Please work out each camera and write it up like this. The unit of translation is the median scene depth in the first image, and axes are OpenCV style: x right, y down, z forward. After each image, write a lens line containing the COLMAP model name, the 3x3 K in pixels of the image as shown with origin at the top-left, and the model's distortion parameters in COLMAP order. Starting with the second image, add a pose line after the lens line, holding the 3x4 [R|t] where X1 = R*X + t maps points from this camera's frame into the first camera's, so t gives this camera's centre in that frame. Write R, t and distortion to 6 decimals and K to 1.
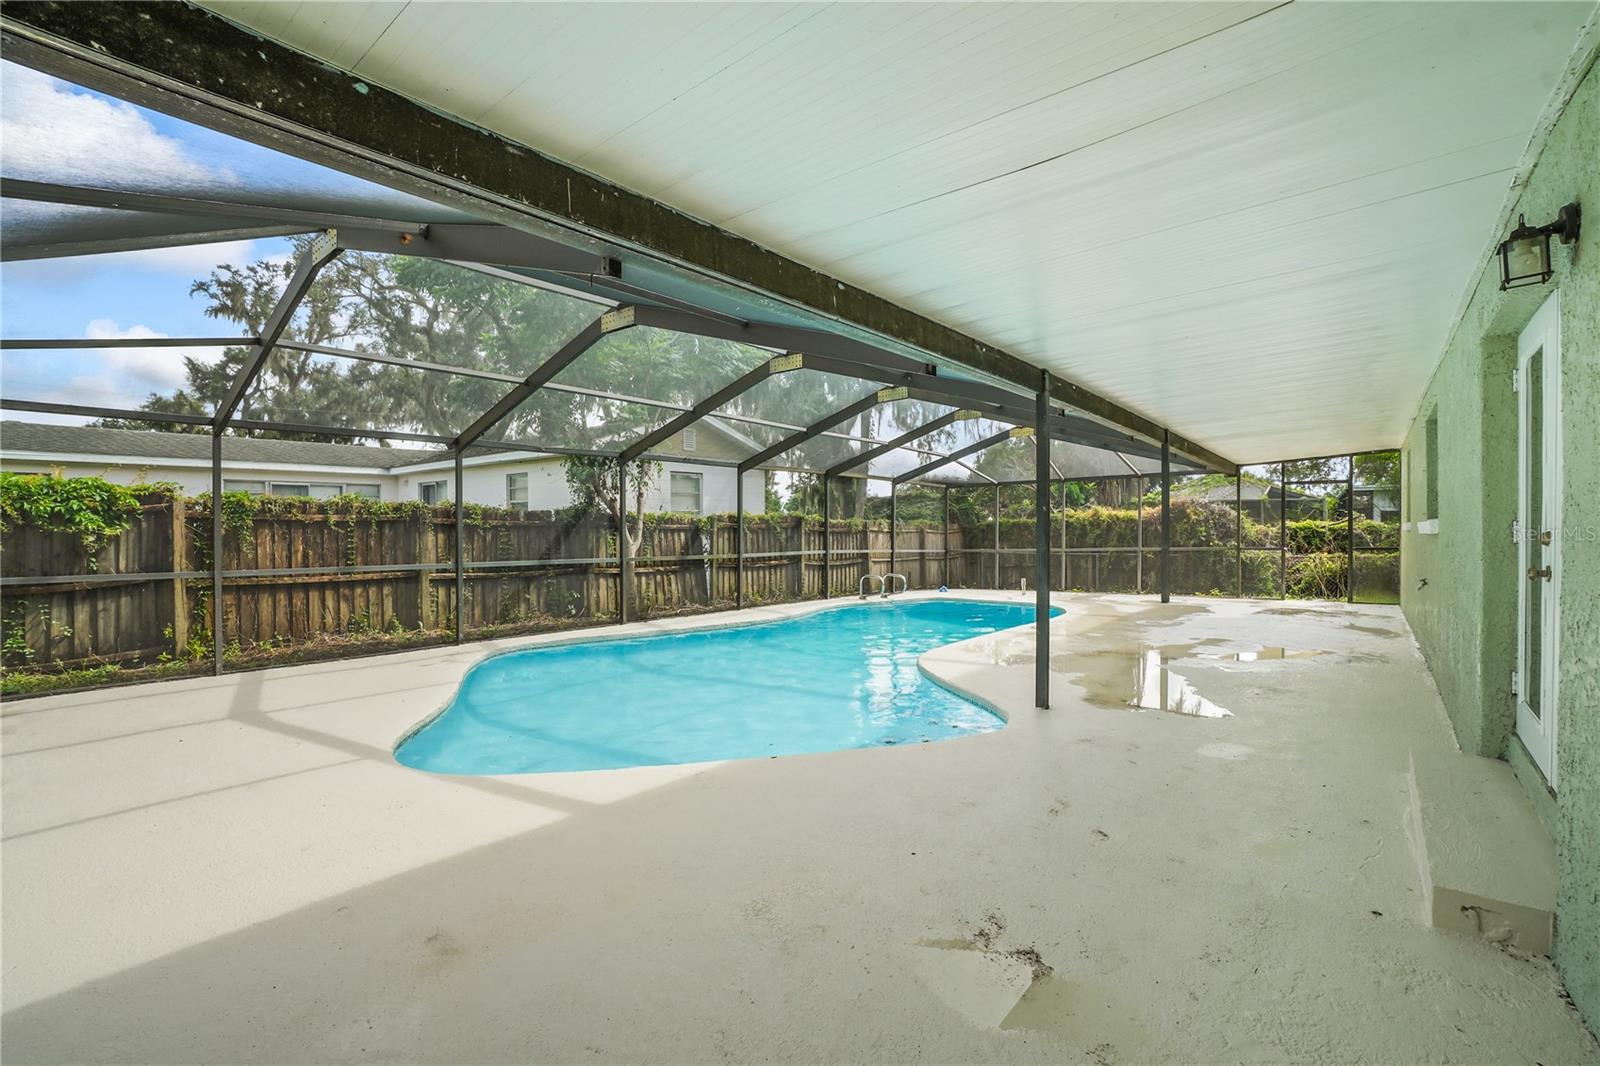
lens RADIAL K [[725.1, 0, 787.6], [0, 725.1, 529.9], [0, 0, 1]] dist [-0.068119, 0.022931]
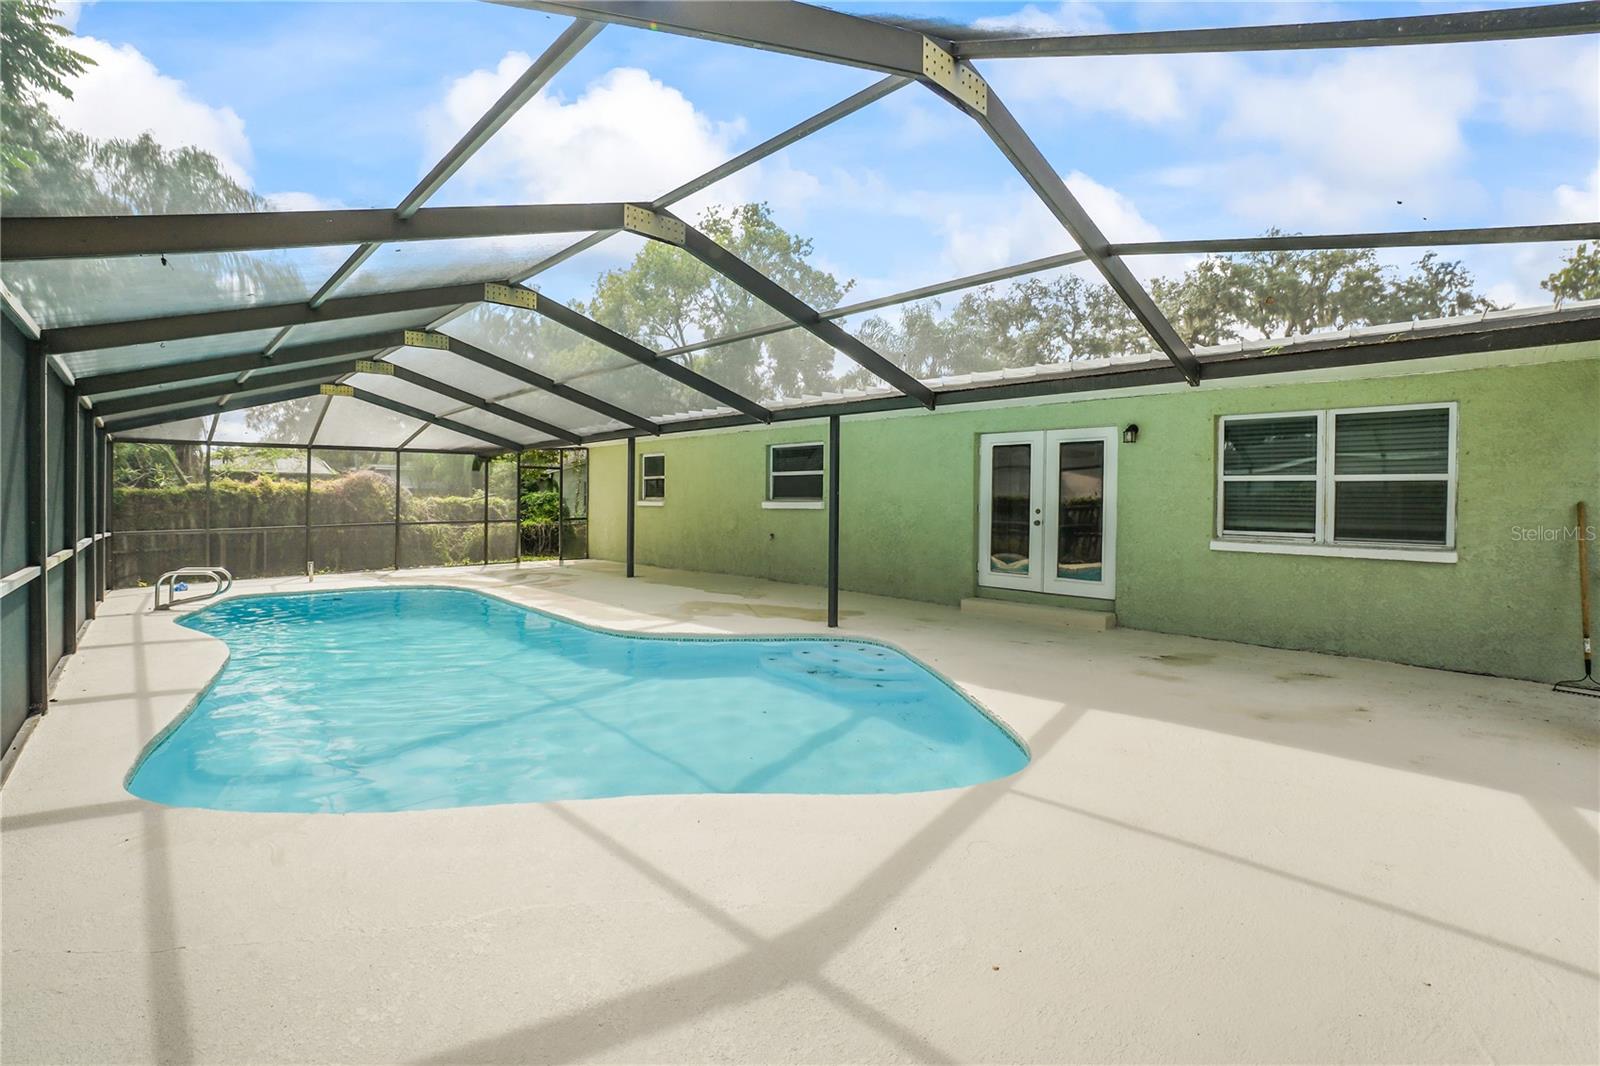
lens RADIAL K [[725.1, 0, 787.6], [0, 725.1, 529.9], [0, 0, 1]] dist [-0.068119, 0.022931]
pose [[0.111145, -0.033853, 0.993227, -1.352930], [-0.008468, 0.999351, 0.035009, -0.015151], [-0.993768, -0.012301, 0.110787, 1.082928]]
